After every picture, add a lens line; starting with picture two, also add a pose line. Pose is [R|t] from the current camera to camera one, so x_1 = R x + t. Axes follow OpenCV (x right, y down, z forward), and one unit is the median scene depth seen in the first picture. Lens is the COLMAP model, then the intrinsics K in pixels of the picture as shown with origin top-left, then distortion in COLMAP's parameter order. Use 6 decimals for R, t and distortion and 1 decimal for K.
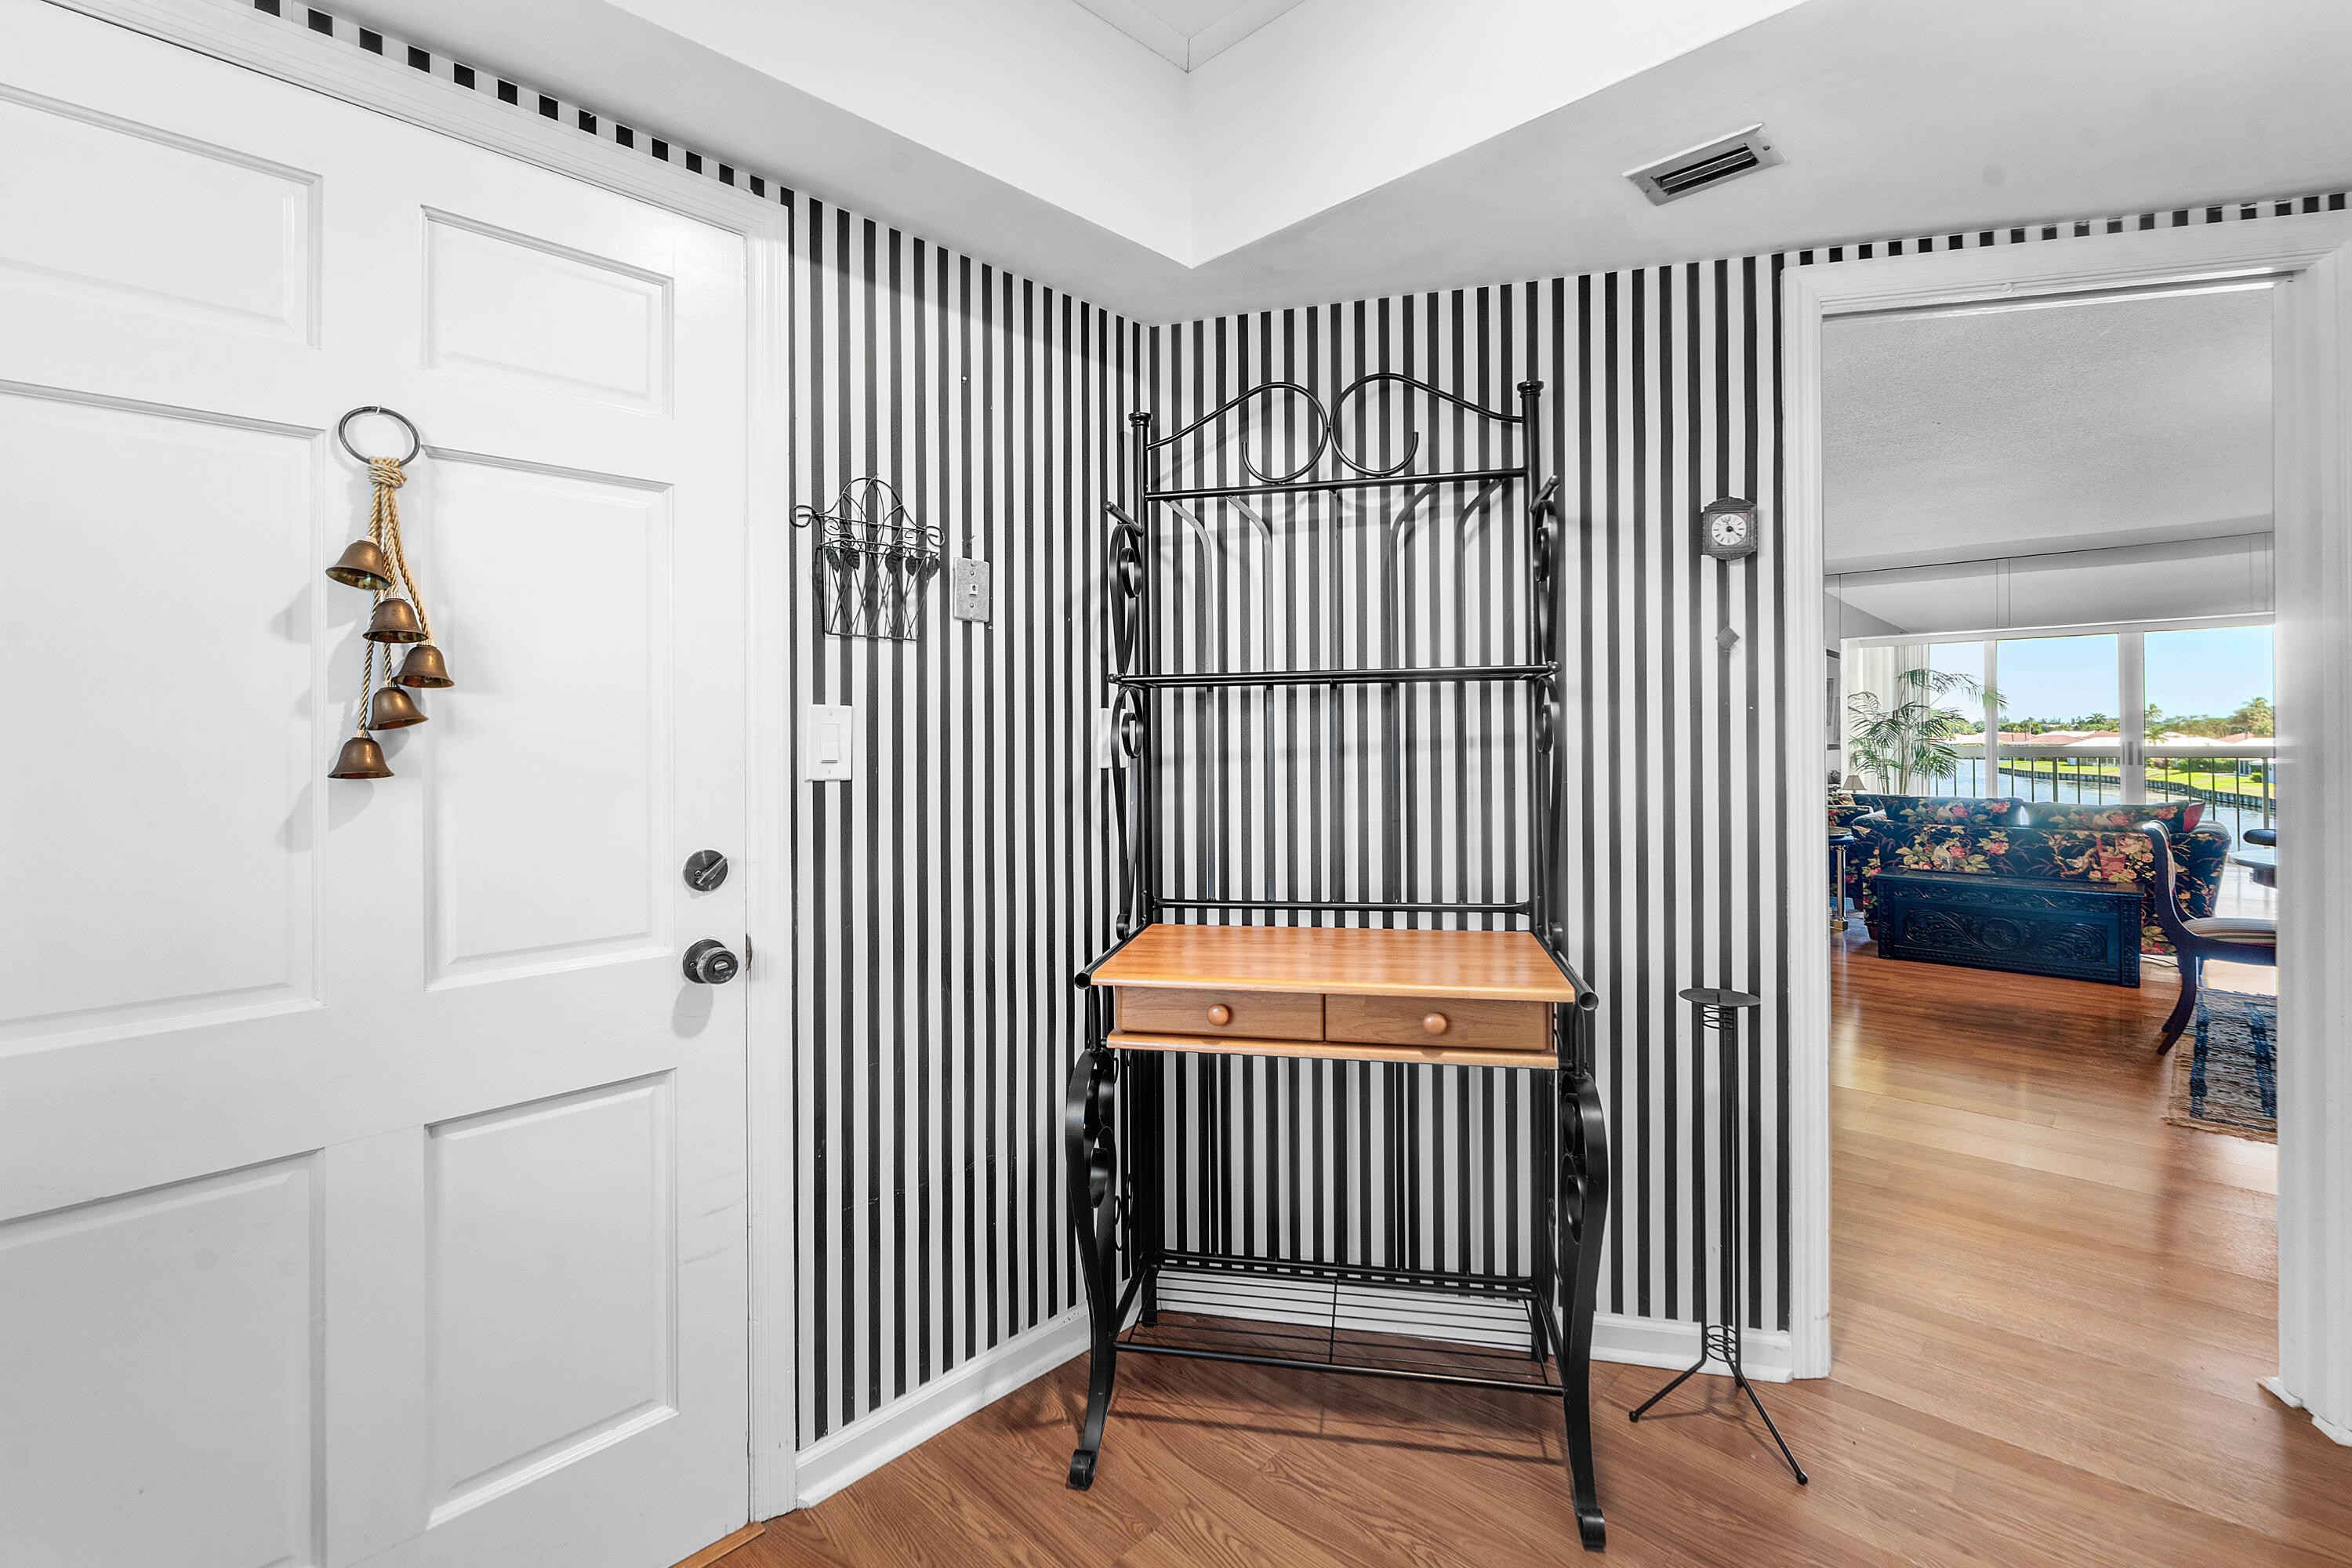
lens RADIAL K [[1080.1, 0, 1179.2], [0, 1080.1, 721.8], [0, 0, 1]] dist [0.000795, 0.000104]
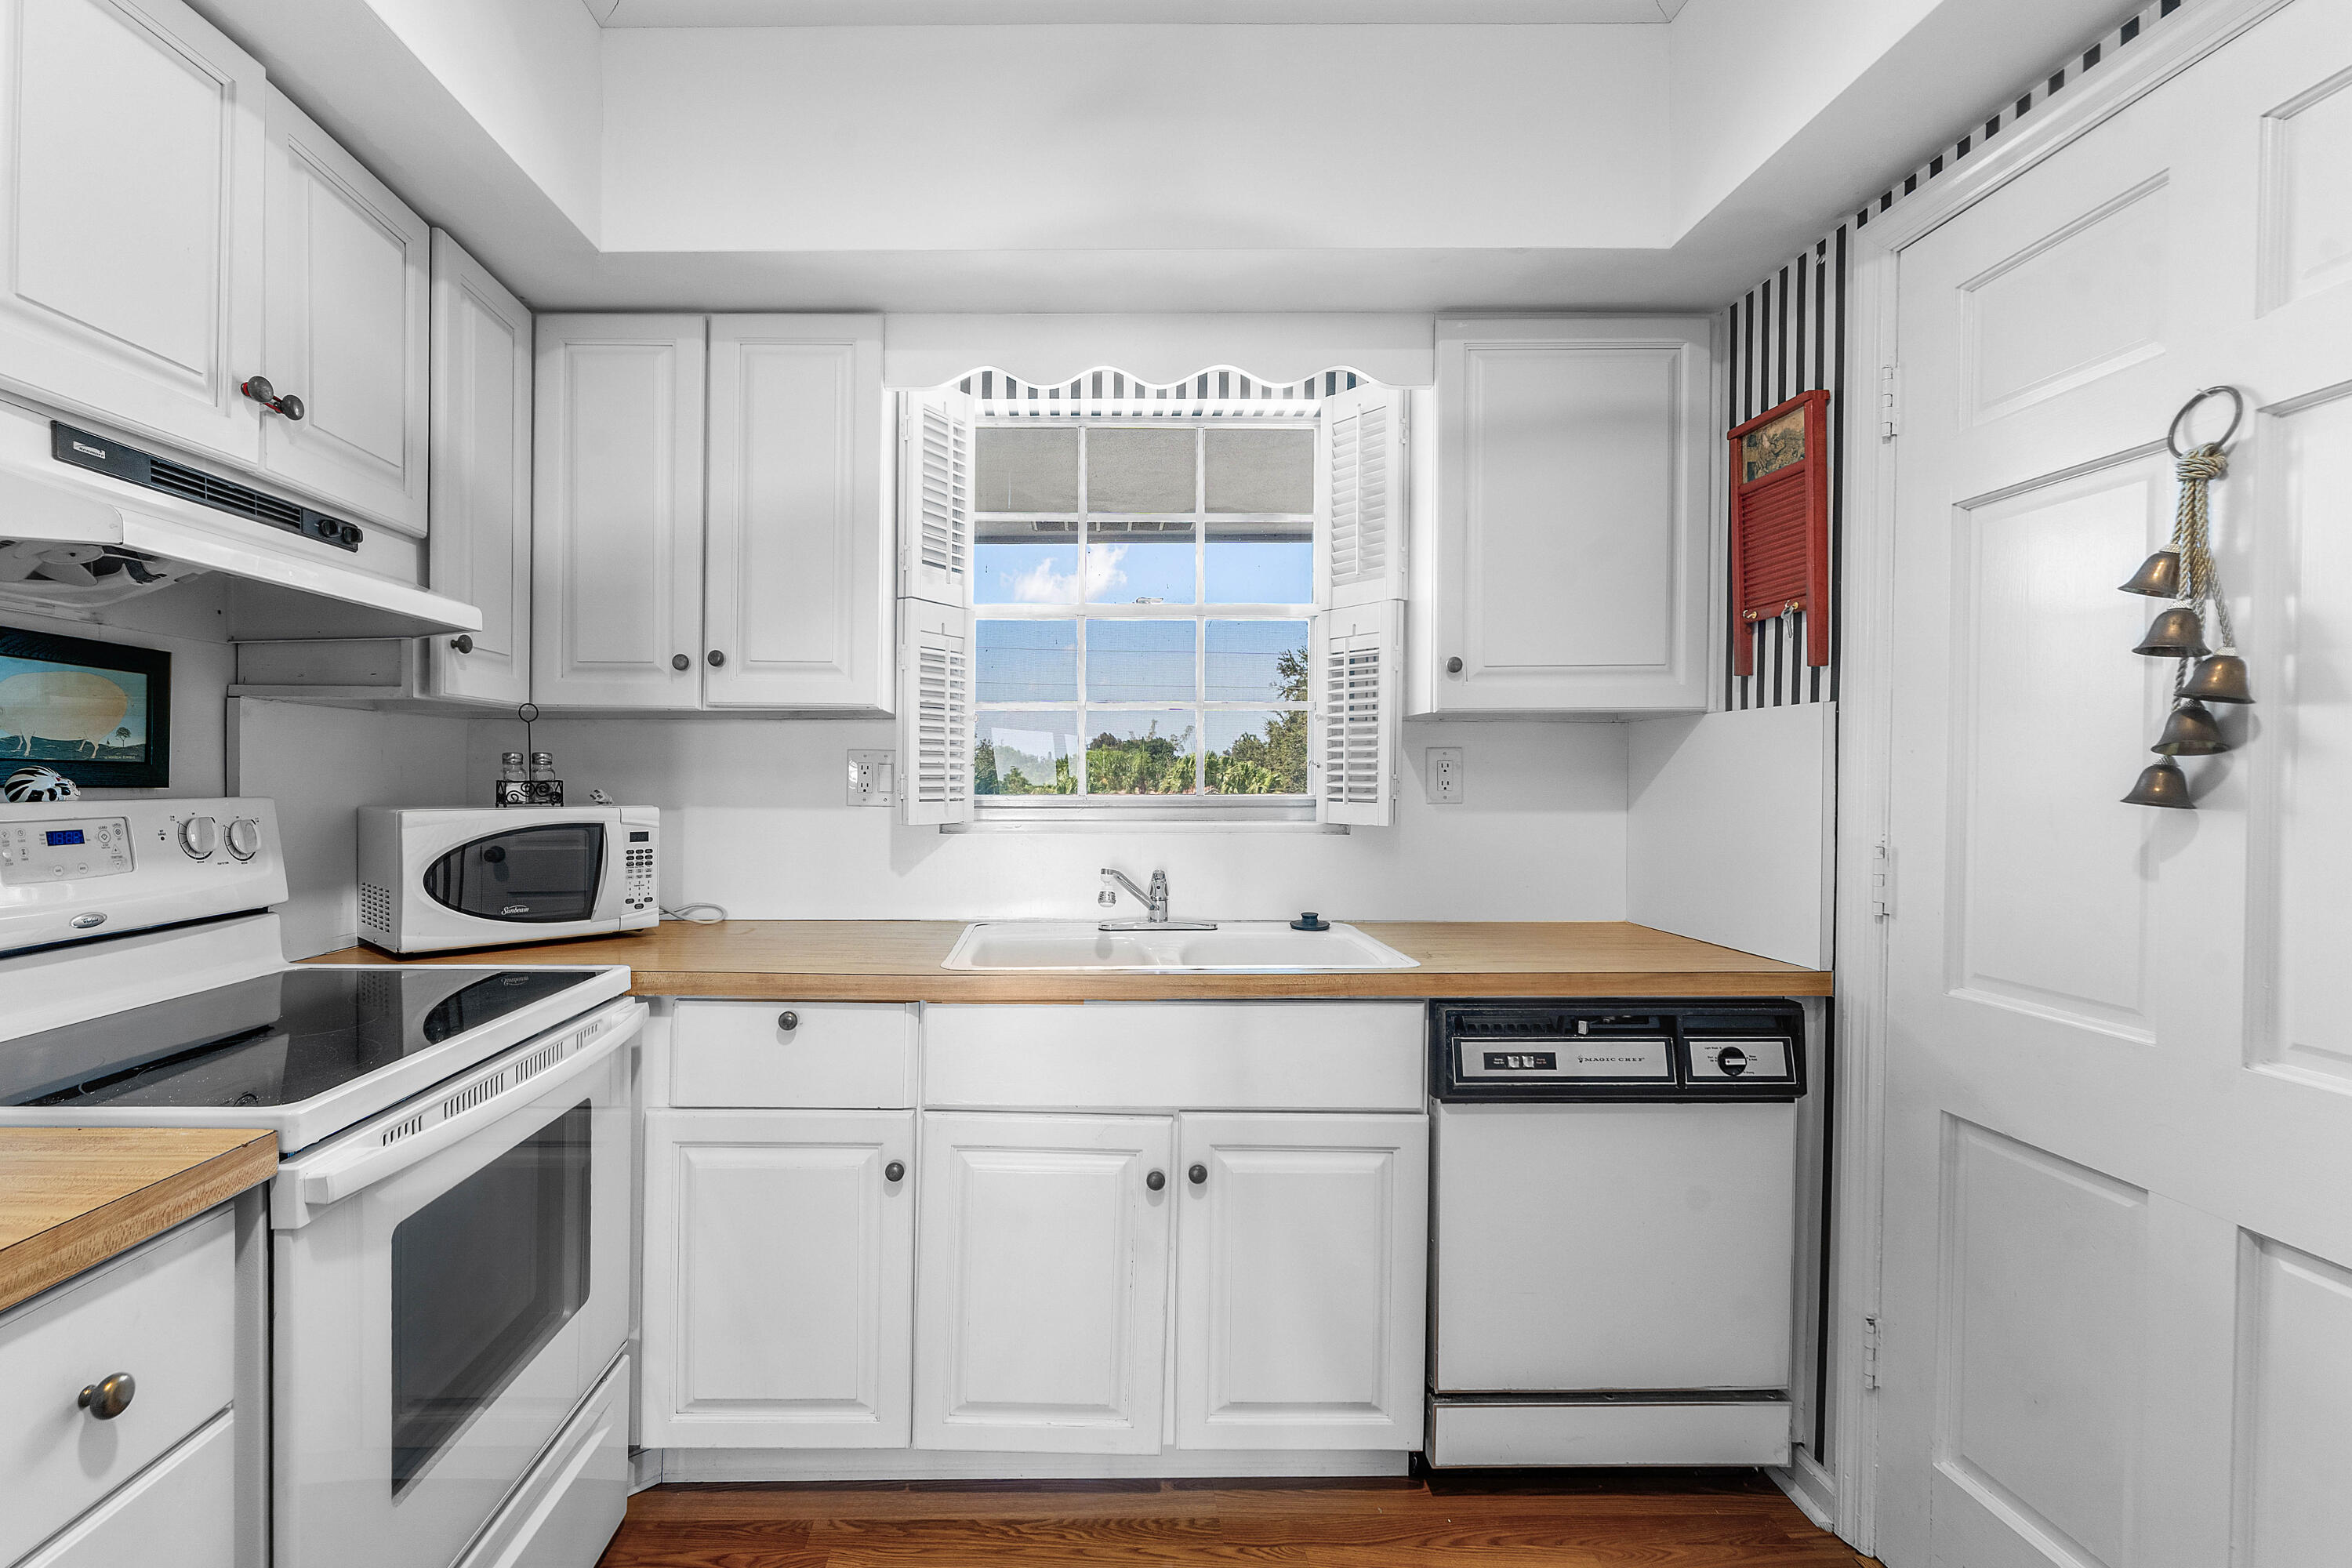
lens RADIAL K [[1066.5, 0, 1176.0], [0, 1066.5, 784.0], [0, 0, 1]] dist [-0.002210, -0.000349]
pose [[-0.658236, -0.003782, -0.752802, 0.468235], [-0.011519, 0.999921, 0.005049, 0.036314], [0.752723, 0.011994, -0.658228, 0.928828]]
